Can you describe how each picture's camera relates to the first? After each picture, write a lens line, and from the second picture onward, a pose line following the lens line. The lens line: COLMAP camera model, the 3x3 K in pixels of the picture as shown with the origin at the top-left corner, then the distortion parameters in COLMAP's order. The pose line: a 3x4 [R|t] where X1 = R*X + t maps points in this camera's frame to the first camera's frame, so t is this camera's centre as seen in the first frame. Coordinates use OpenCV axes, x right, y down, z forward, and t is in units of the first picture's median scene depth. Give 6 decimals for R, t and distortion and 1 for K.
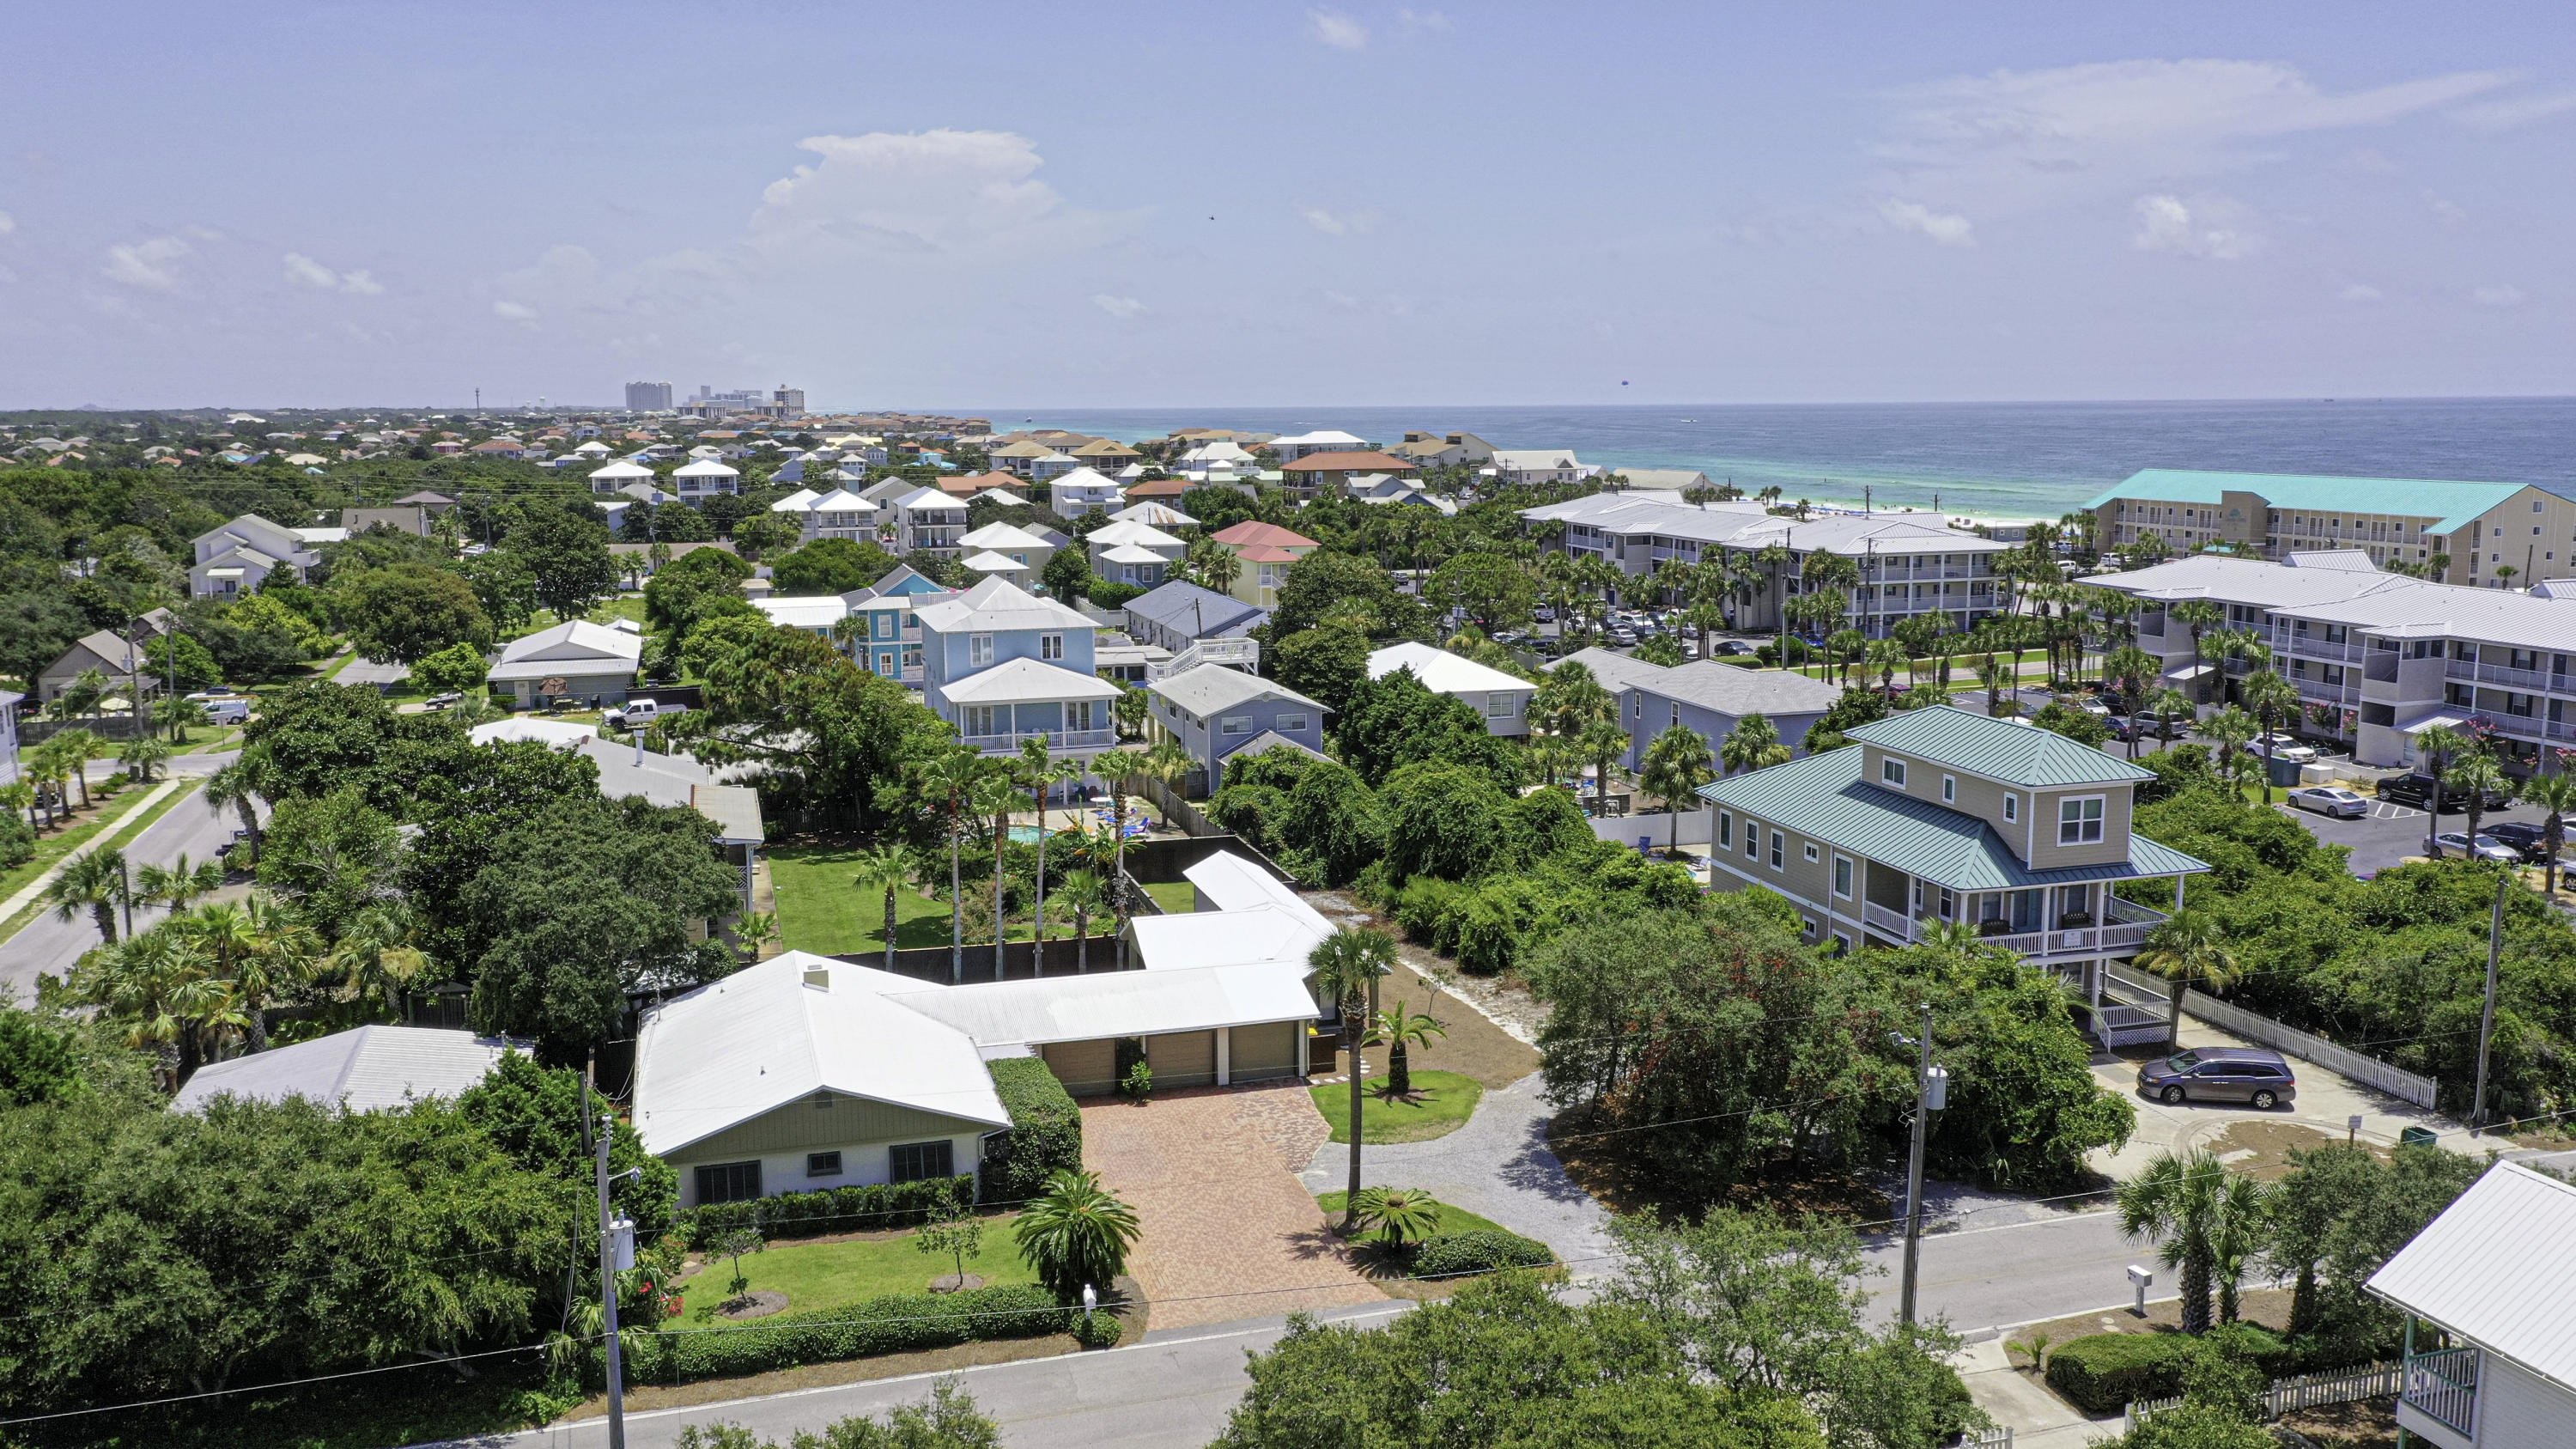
lens RADIAL K [[2052.4, 0, 1288.0], [0, 2052.4, 724.5], [0, 0, 1]] dist [0.005545, -0.002813]
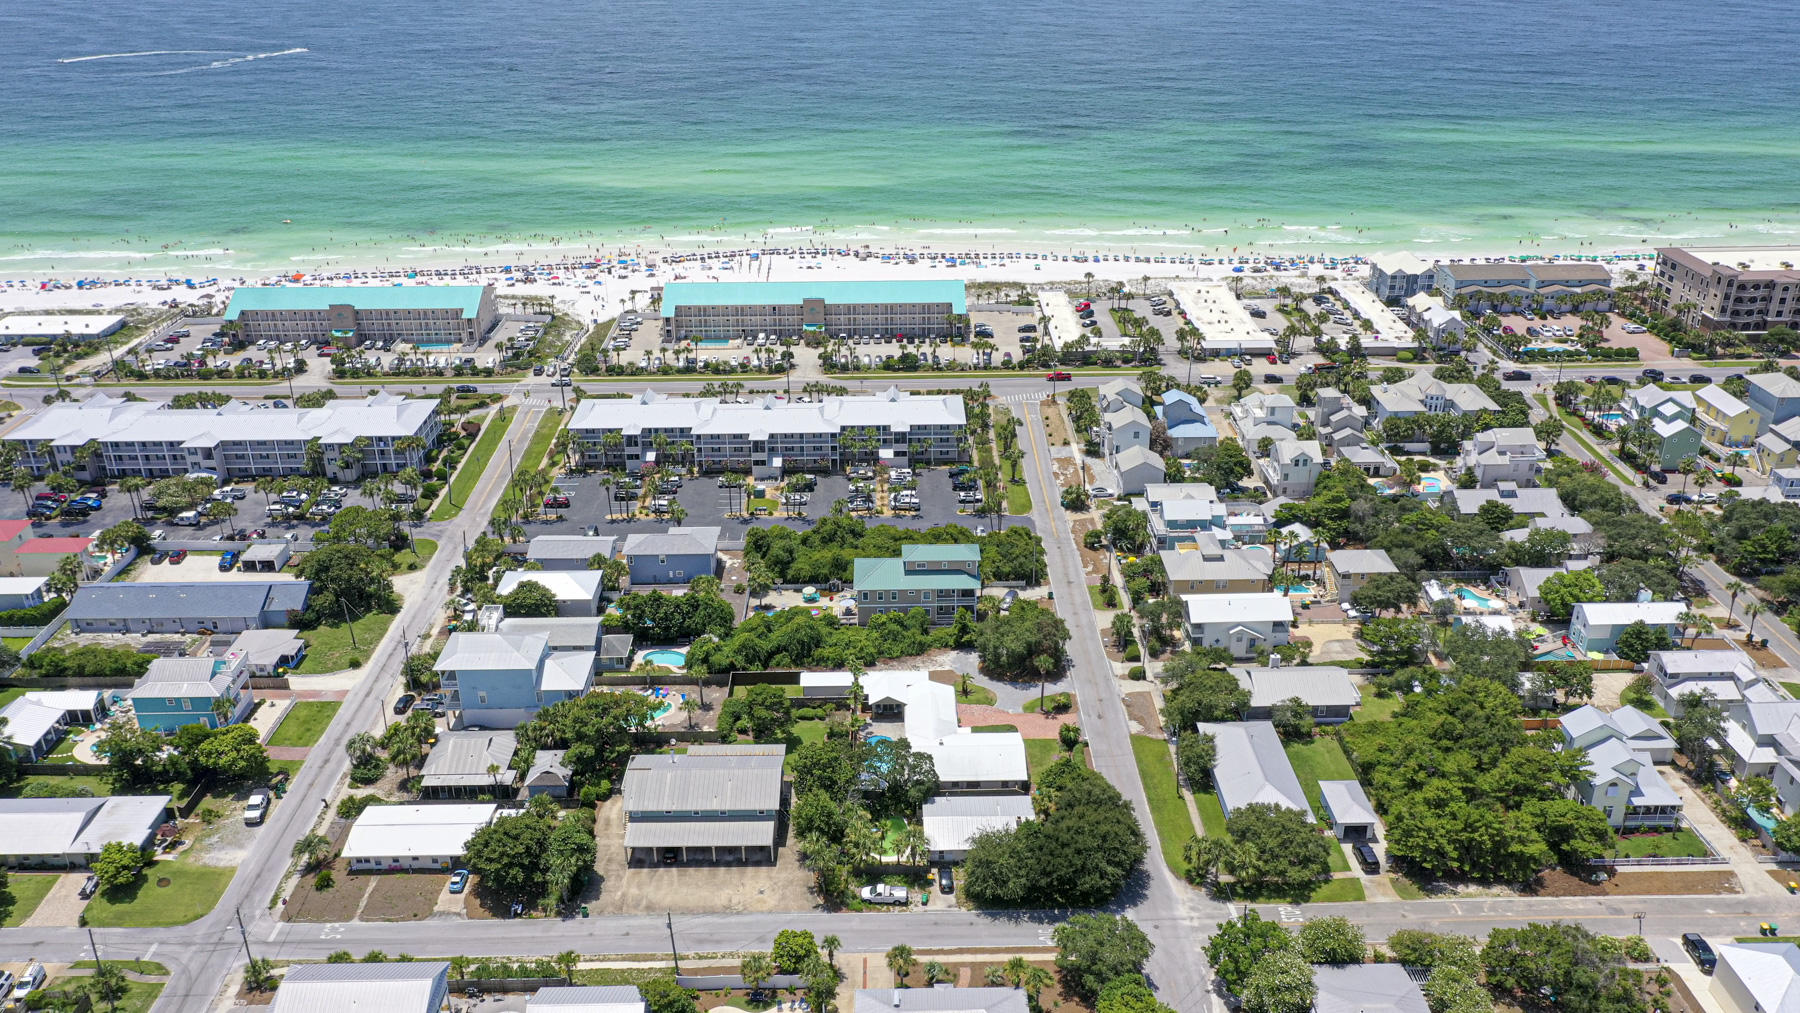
lens RADIAL K [[1408.8, 0, 900.0], [0, 1408.8, 506.5], [0, 0, 1]] dist [-0.005426, 0.010225]
pose [[0.257642, -0.402985, 0.878194, -2.264840], [0.148794, 0.914583, 0.376030, -1.221853], [-0.954715, 0.033789, 0.295596, 0.255447]]
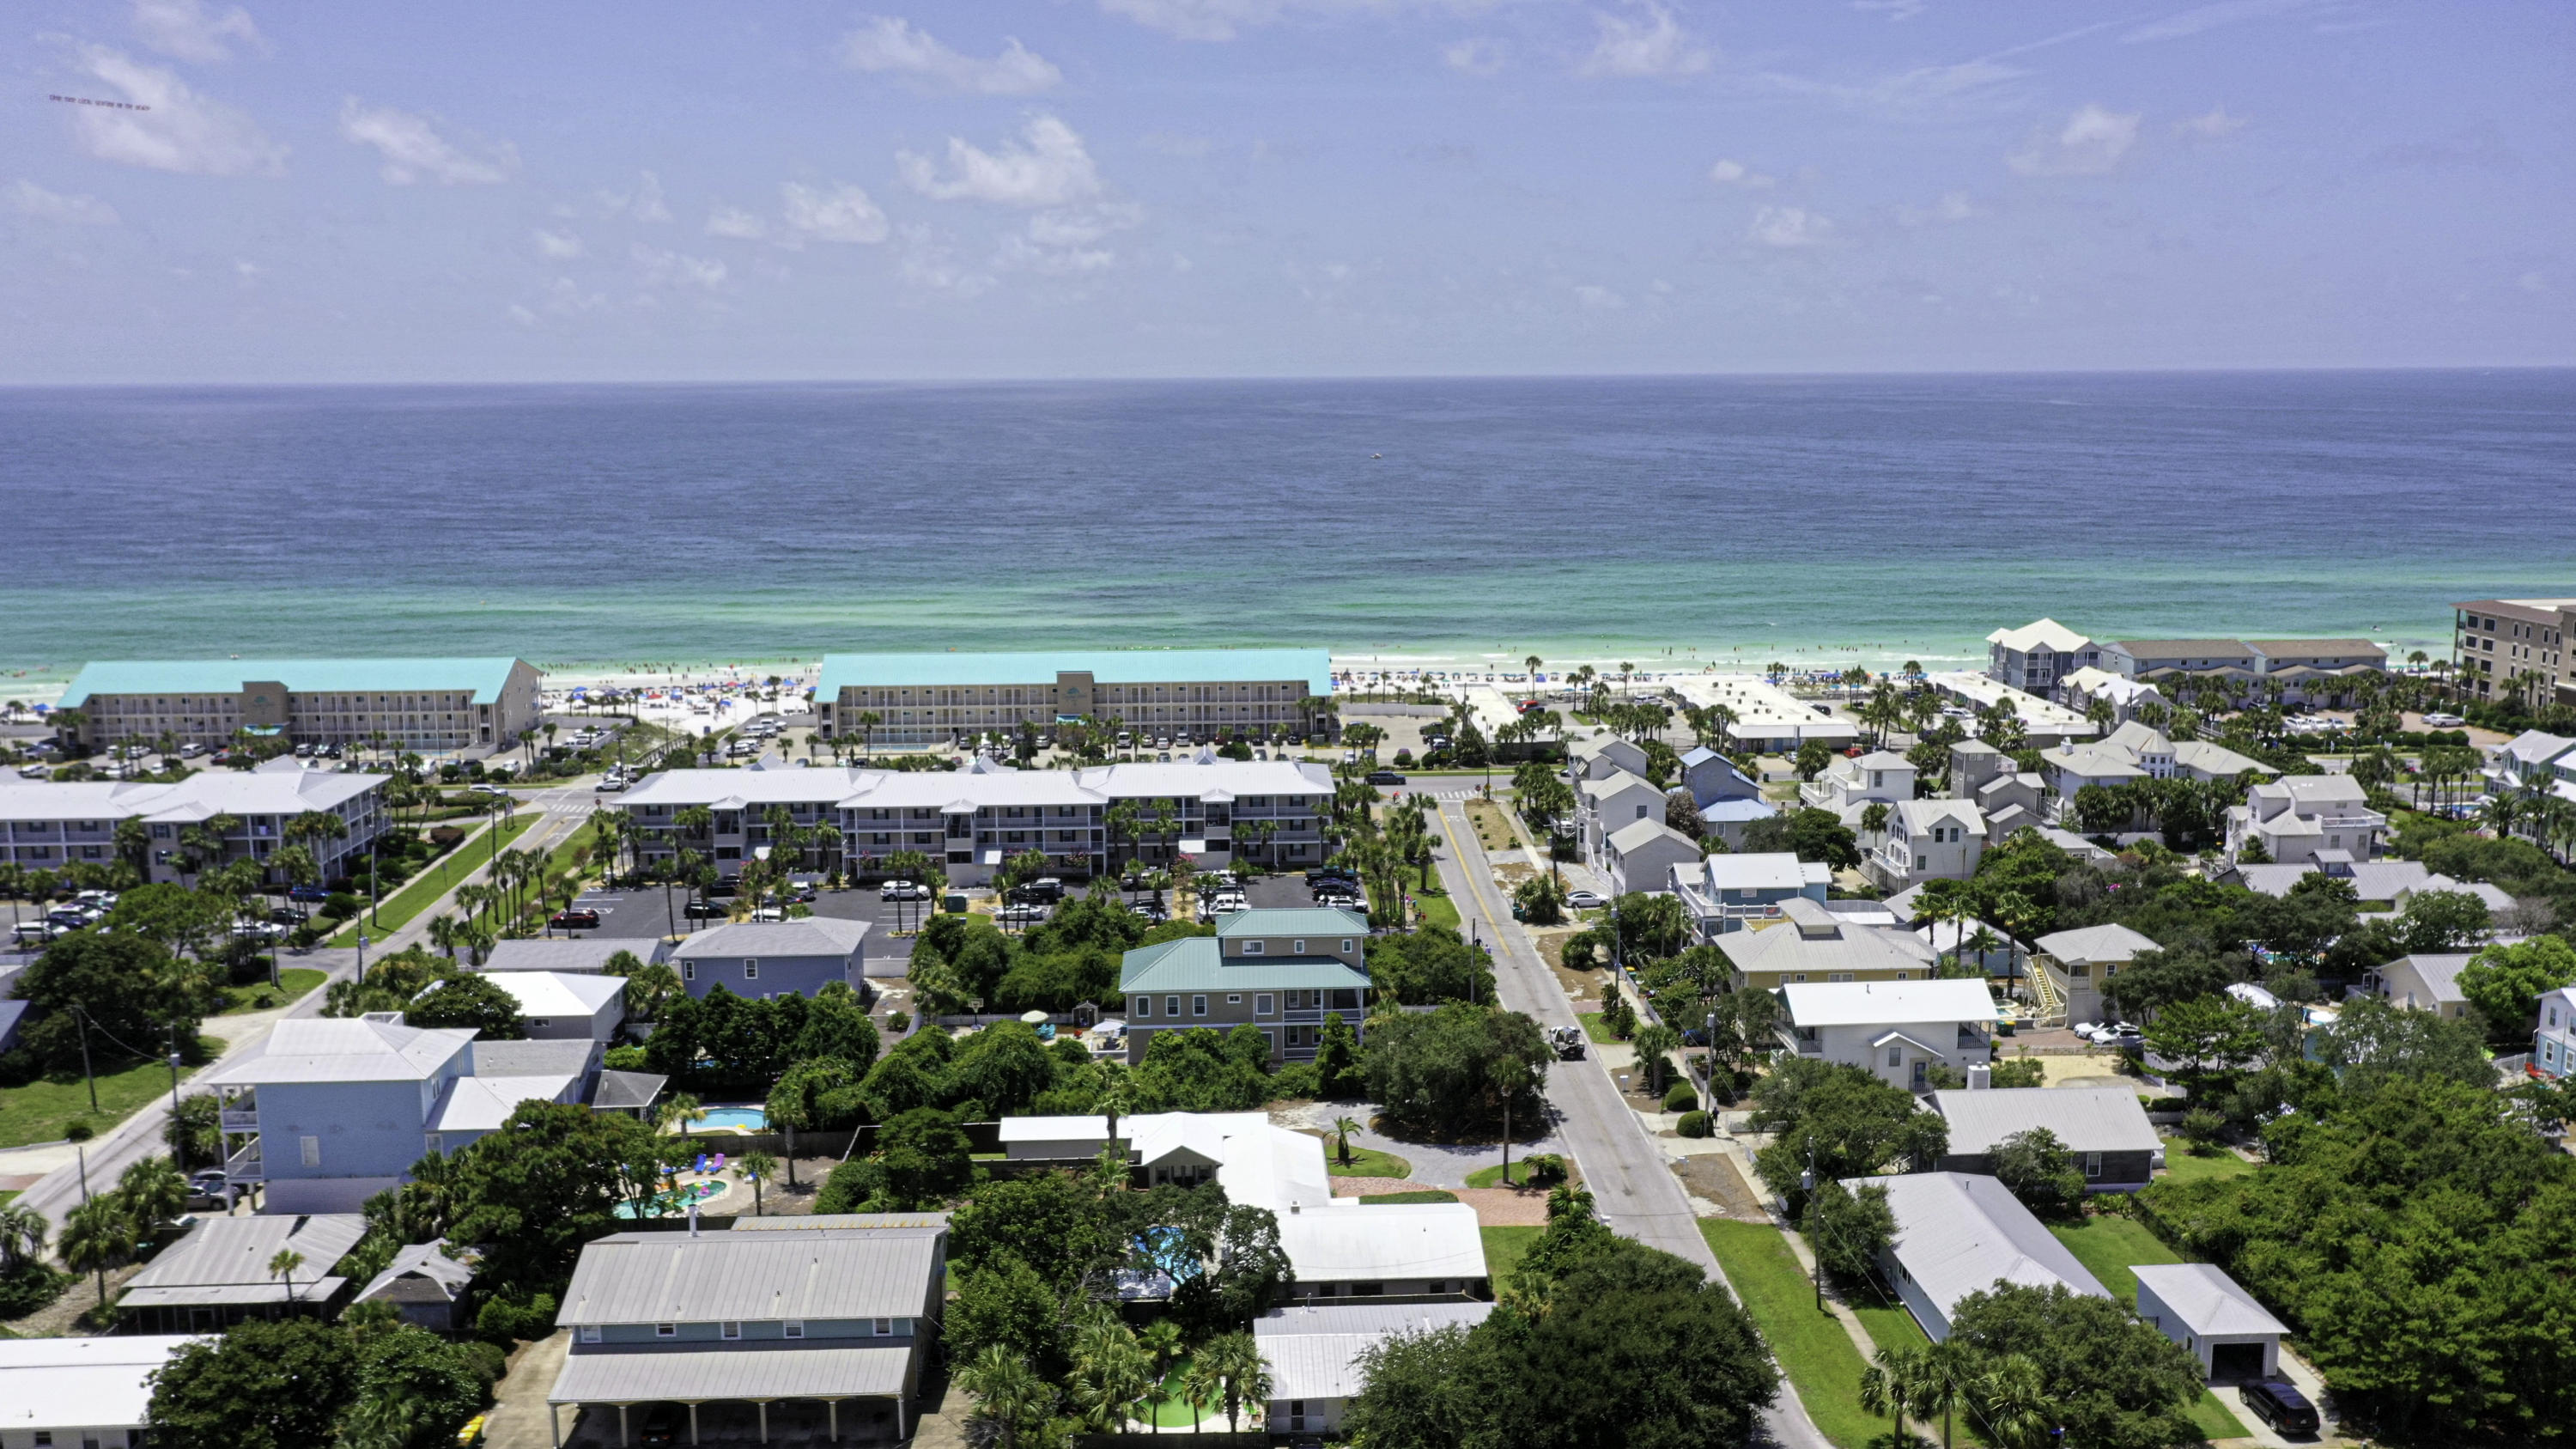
lens RADIAL K [[2052.4, 0, 1288.0], [0, 2052.4, 724.5], [0, 0, 1]] dist [0.005545, -0.002813]
pose [[0.231755, -0.154823, 0.960375, -1.762447], [0.151174, 0.980991, 0.121666, -0.476159], [-0.960956, 0.116987, 0.250755, 0.480005]]
